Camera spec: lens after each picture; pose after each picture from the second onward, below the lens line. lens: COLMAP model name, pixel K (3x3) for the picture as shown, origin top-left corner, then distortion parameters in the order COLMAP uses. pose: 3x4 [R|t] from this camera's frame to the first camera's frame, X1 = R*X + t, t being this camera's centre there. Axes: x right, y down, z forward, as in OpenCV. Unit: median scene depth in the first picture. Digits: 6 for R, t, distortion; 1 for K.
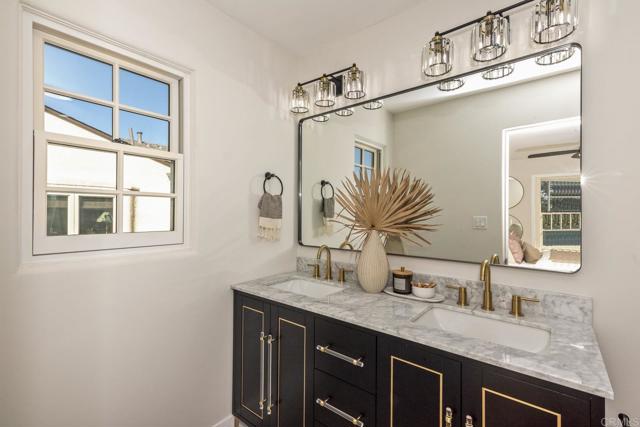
lens RADIAL K [[280.4, 0, 327.2], [0, 280.4, 209.6], [0, 0, 1]] dist [0.012533, -0.000469]
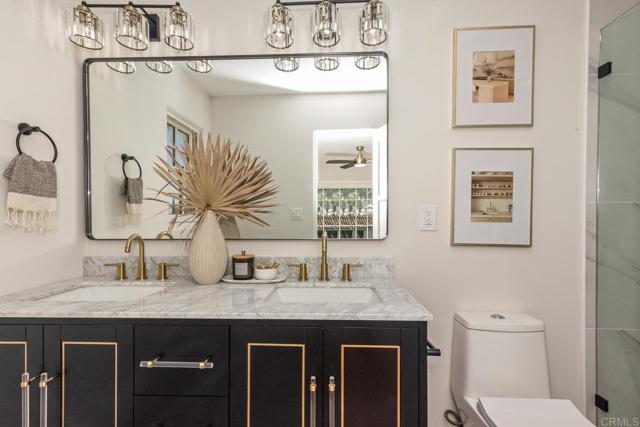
lens RADIAL K [[288.0, 0, 320.9], [0, 288.0, 214.1], [0, 0, 1]] dist [0.013306, -0.000168]
pose [[0.814376, -0.011513, 0.580223, -0.064170], [0.000114, 0.999806, 0.019679, 0.067683], [-0.580337, -0.015960, 0.814220, 0.099855]]
